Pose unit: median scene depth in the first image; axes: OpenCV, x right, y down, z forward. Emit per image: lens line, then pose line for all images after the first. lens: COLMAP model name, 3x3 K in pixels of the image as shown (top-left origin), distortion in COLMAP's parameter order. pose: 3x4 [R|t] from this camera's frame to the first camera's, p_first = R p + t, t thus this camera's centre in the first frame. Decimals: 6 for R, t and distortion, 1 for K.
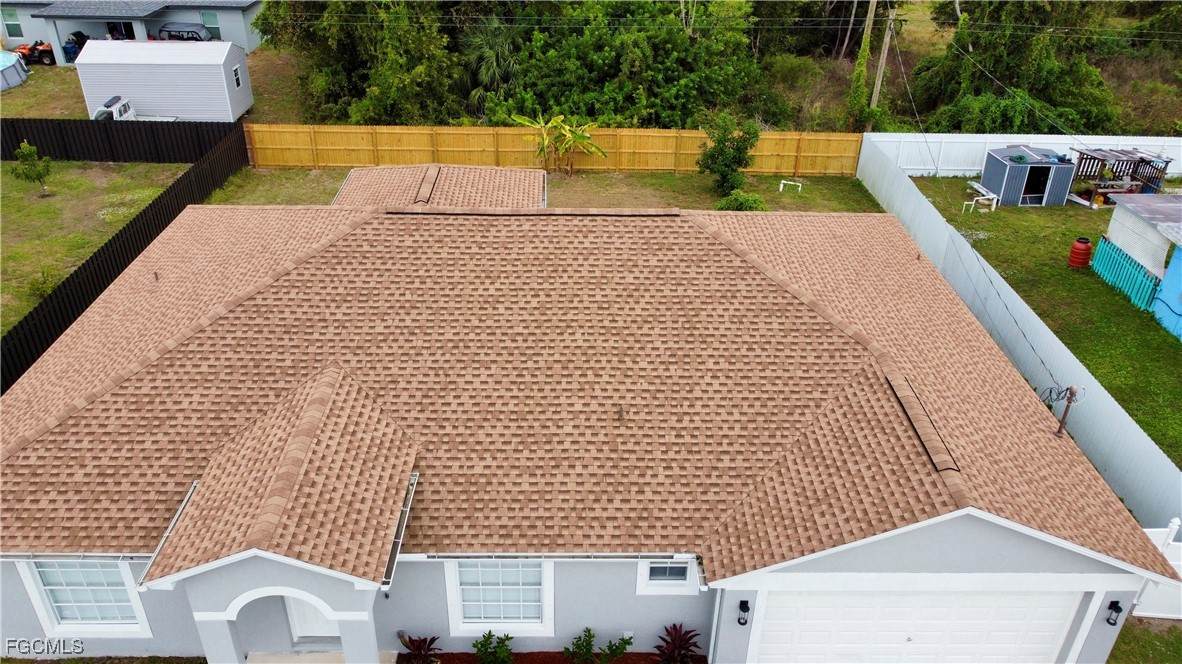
lens RADIAL K [[888.9, 0, 591.0], [0, 888.9, 332.0], [0, 0, 1]] dist [0.002746, -0.004101]
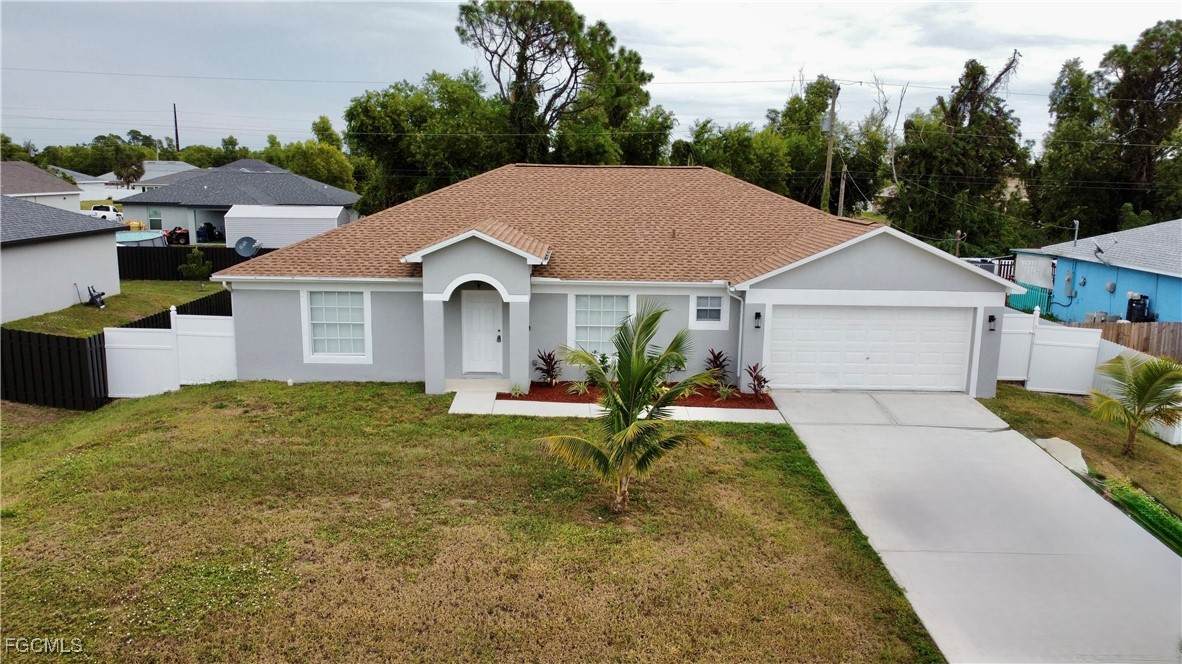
lens RADIAL K [[888.9, 0, 591.0], [0, 888.9, 332.0], [0, 0, 1]] dist [0.002746, -0.004101]
pose [[0.999993, -0.003471, 0.001561, -0.050957], [0.003795, 0.939869, -0.341513, 0.345176], [-0.000281, 0.341516, 0.939876, -0.191518]]
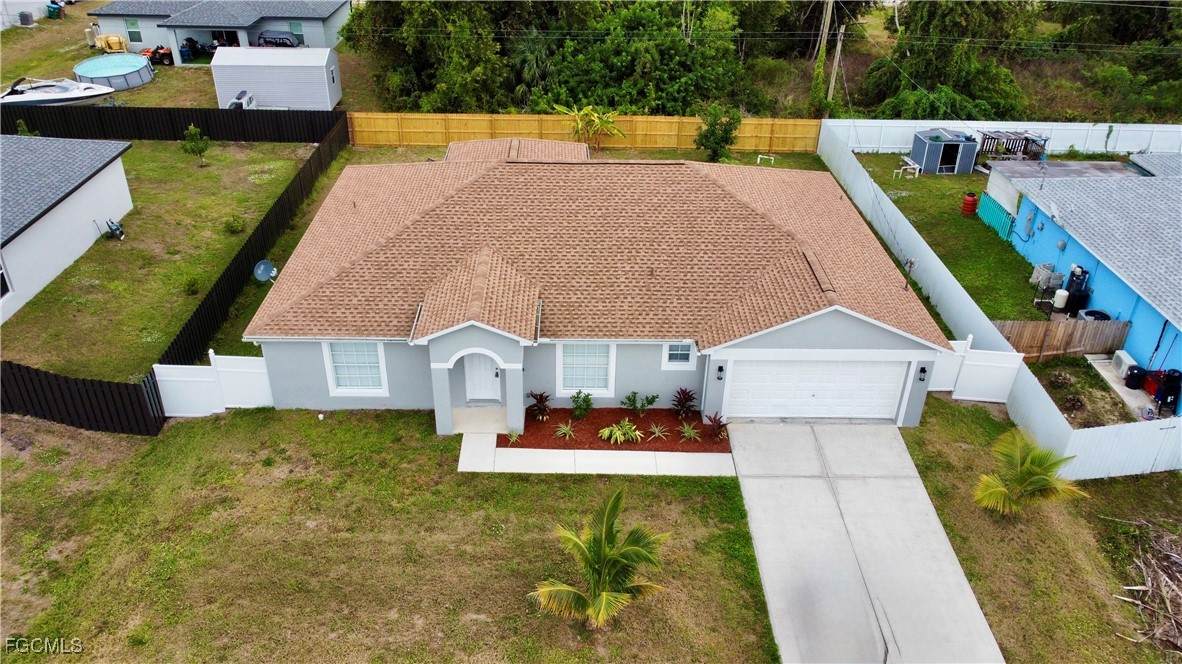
lens RADIAL K [[888.9, 0, 591.0], [0, 888.9, 332.0], [0, 0, 1]] dist [0.002746, -0.004101]
pose [[0.999992, -0.000724, 0.003881, -0.040719], [0.000700, 0.999981, 0.006181, 0.086399], [-0.003885, -0.006178, 0.999973, -0.329578]]
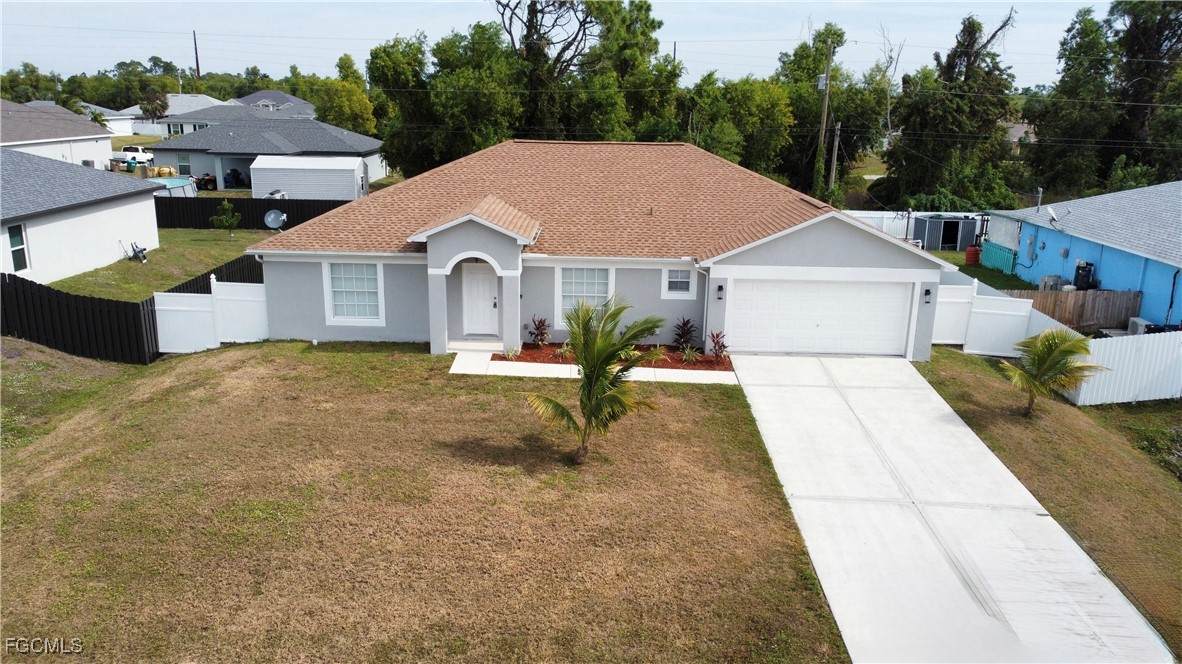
lens RADIAL K [[888.9, 0, 591.0], [0, 888.9, 332.0], [0, 0, 1]] dist [0.002746, -0.004101]
pose [[0.999723, 0.006019, -0.022752, -0.020005], [-0.011840, 0.964124, -0.265188, 0.345467], [0.020340, 0.265384, 0.963928, -0.288490]]
